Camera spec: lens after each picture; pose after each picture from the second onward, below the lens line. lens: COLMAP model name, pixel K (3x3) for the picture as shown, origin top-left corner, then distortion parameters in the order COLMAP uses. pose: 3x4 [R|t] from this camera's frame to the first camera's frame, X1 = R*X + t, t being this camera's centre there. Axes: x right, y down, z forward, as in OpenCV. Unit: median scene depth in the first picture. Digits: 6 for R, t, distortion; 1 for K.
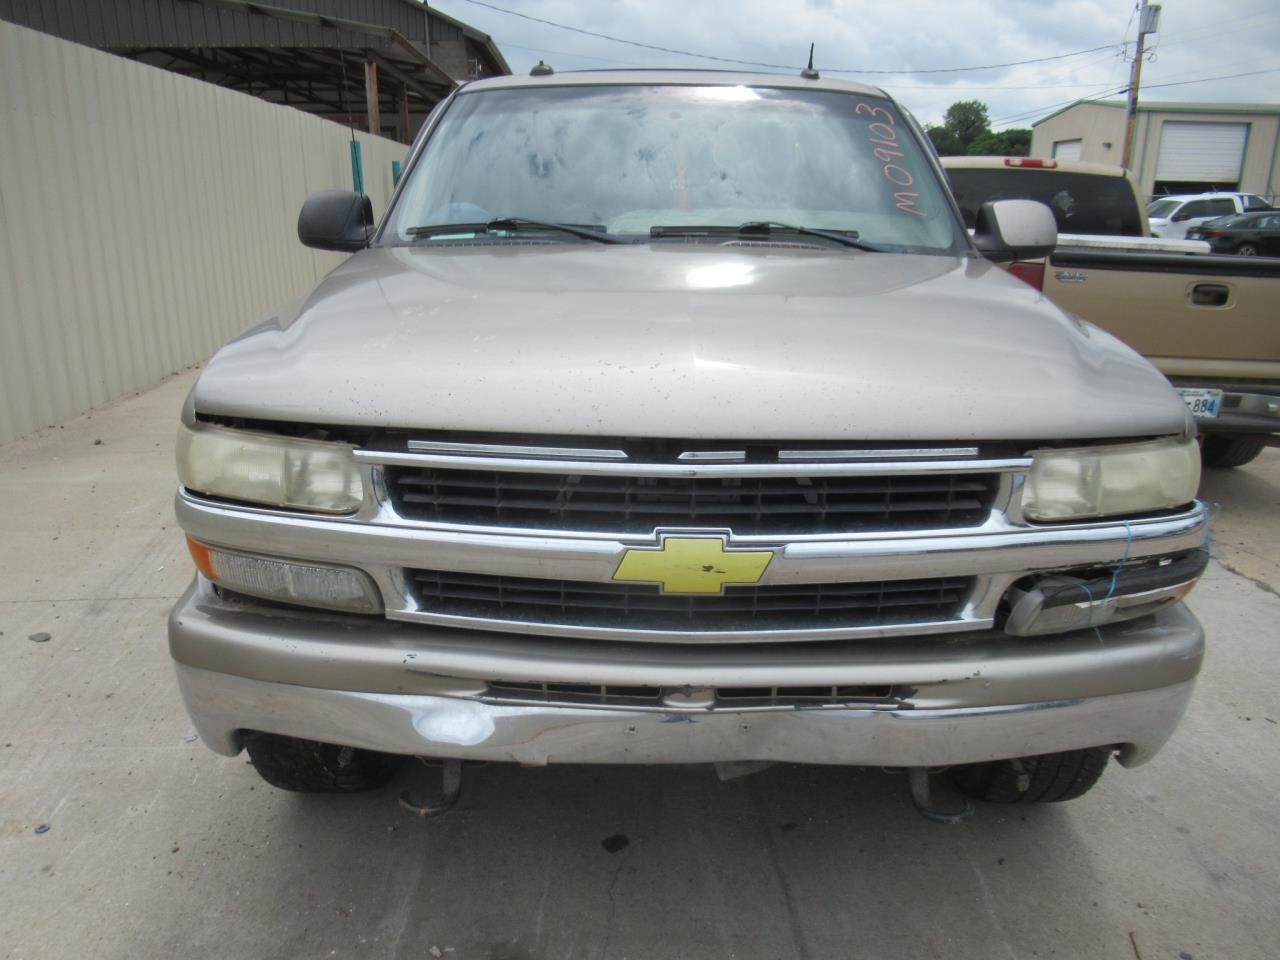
lens RADIAL K [[970.3, 0, 639.4], [0, 970.3, 429.3], [0, 0, 1]] dist [0.008937, -0.005123]
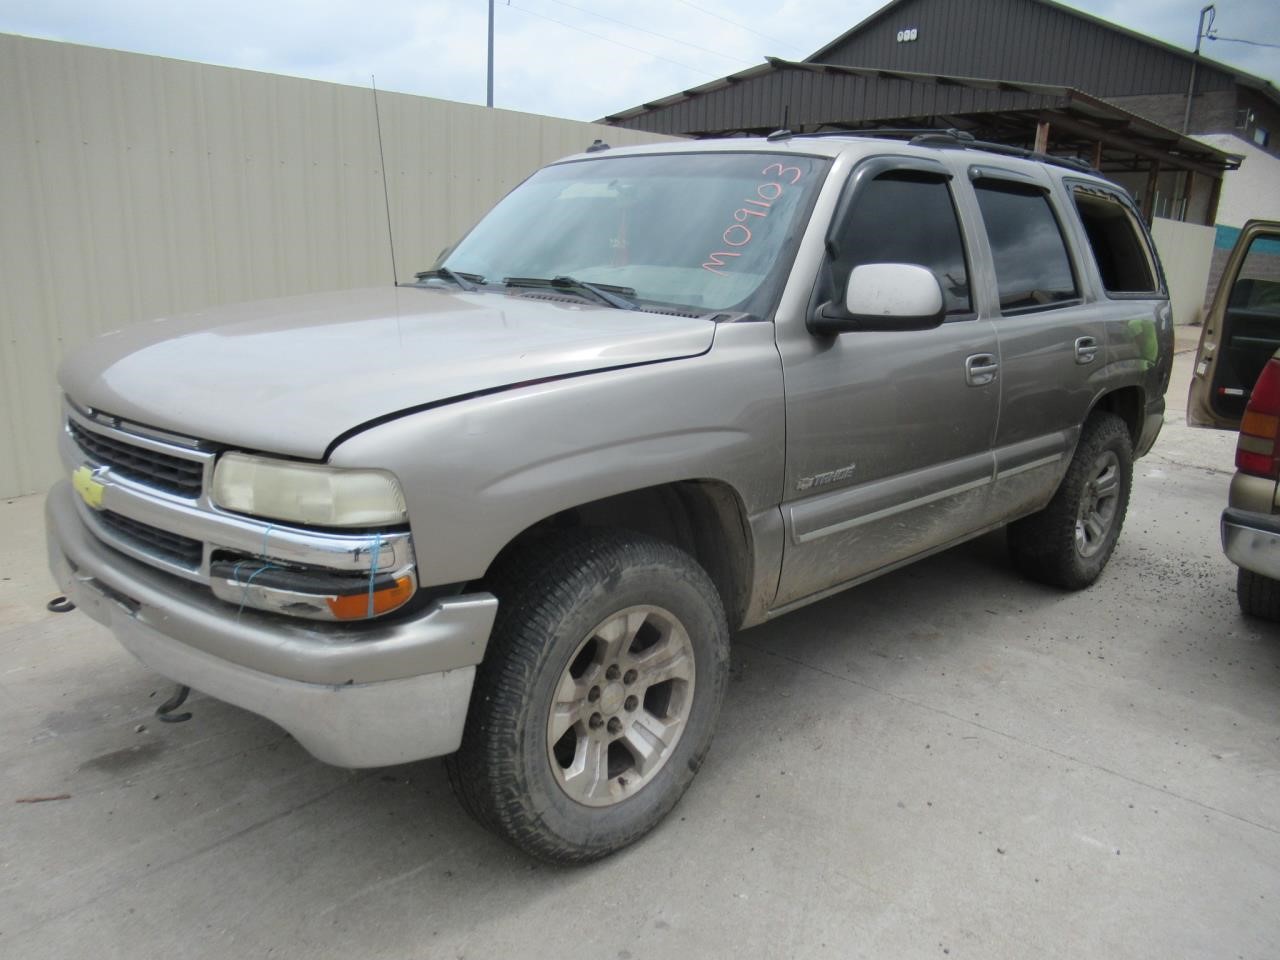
lens RADIAL K [[970.3, 0, 639.4], [0, 970.3, 429.3], [0, 0, 1]] dist [0.008937, -0.005123]
pose [[0.719641, 0.156288, -0.676529, 0.144474], [-0.195261, 0.980571, 0.018822, -0.011509], [0.666326, 0.118554, 0.736176, 0.037438]]
